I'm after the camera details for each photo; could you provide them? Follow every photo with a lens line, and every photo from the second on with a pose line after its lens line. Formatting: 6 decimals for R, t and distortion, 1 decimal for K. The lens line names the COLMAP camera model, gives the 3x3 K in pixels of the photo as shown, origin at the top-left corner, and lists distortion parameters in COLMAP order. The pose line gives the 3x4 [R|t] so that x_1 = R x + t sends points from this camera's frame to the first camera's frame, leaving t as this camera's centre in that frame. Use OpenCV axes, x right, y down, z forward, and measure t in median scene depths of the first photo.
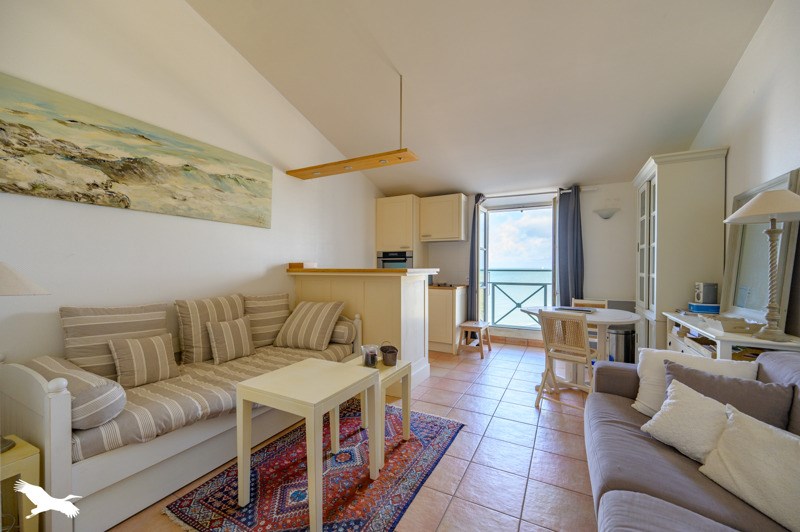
lens RADIAL K [[316.3, 0, 401.5], [0, 316.3, 271.0], [0, 0, 1]] dist [-0.000173, -0.000095]
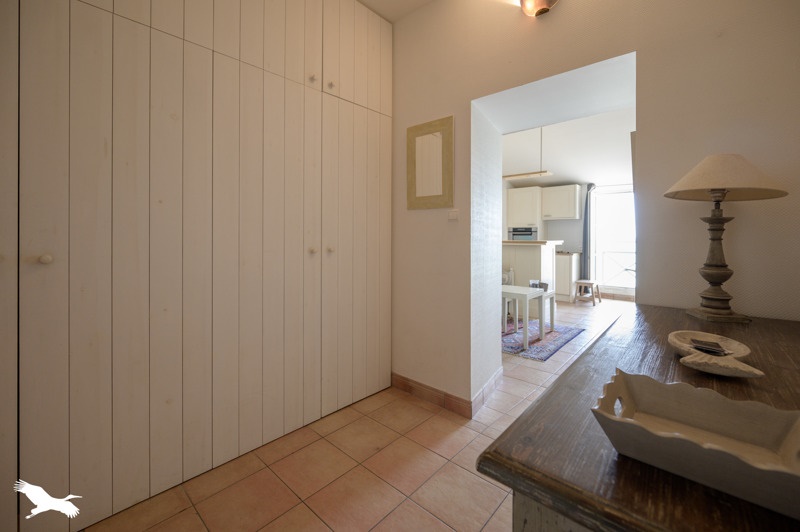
lens RADIAL K [[332.6, 0, 399.6], [0, 332.6, 237.9], [0, 0, 1]] dist [0.000240, -0.000012]
pose [[0.966273, 0.001708, -0.257516, -0.225665], [-0.003796, 0.999964, -0.007610, -0.004931], [0.257493, 0.008330, 0.966244, -0.732277]]
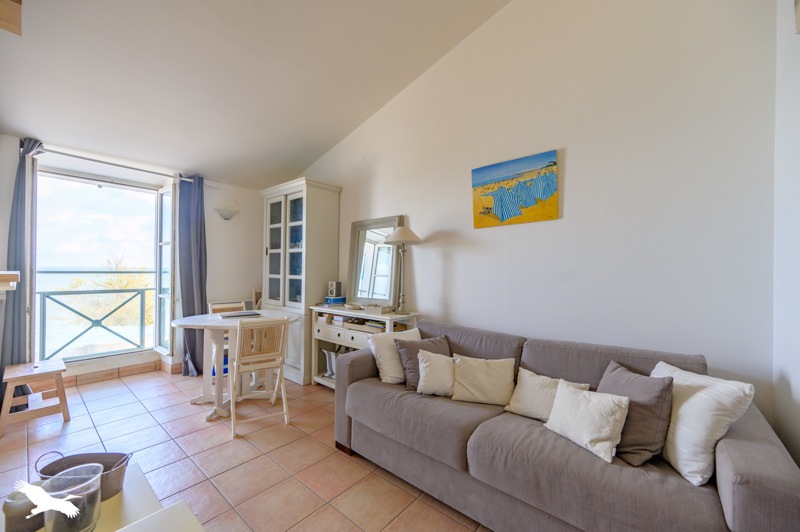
lens RADIAL K [[316.3, 0, 401.5], [0, 316.3, 271.0], [0, 0, 1]] dist [-0.000173, -0.000095]
pose [[0.213564, -0.000339, 0.976929, -0.230544], [-0.001120, 0.999999, 0.000592, -0.007730], [-0.976928, -0.001221, 0.213564, 0.307349]]
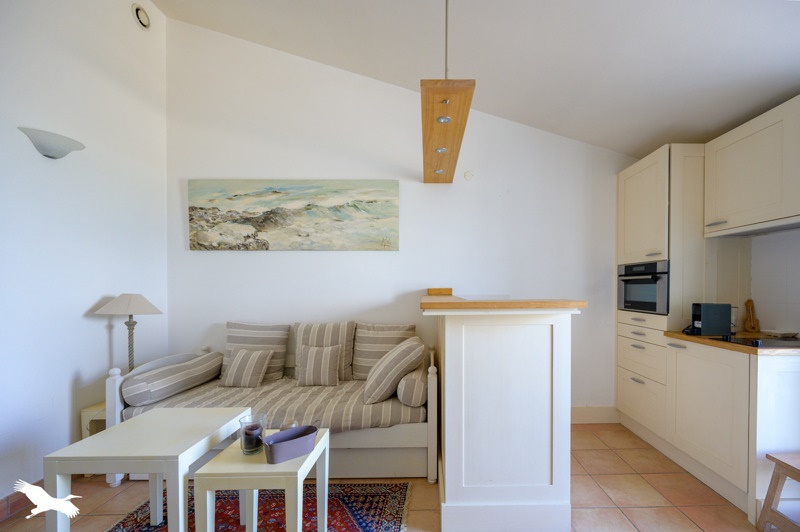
lens RADIAL K [[334.1, 0, 435.9], [0, 334.1, 290.5], [0, 0, 1]] dist [0.001224, -0.000009]
pose [[0.475590, 0.006177, -0.879645, 0.420959], [-0.003982, 0.999980, 0.004869, -0.023820], [0.879658, 0.001187, 0.475605, 0.583840]]
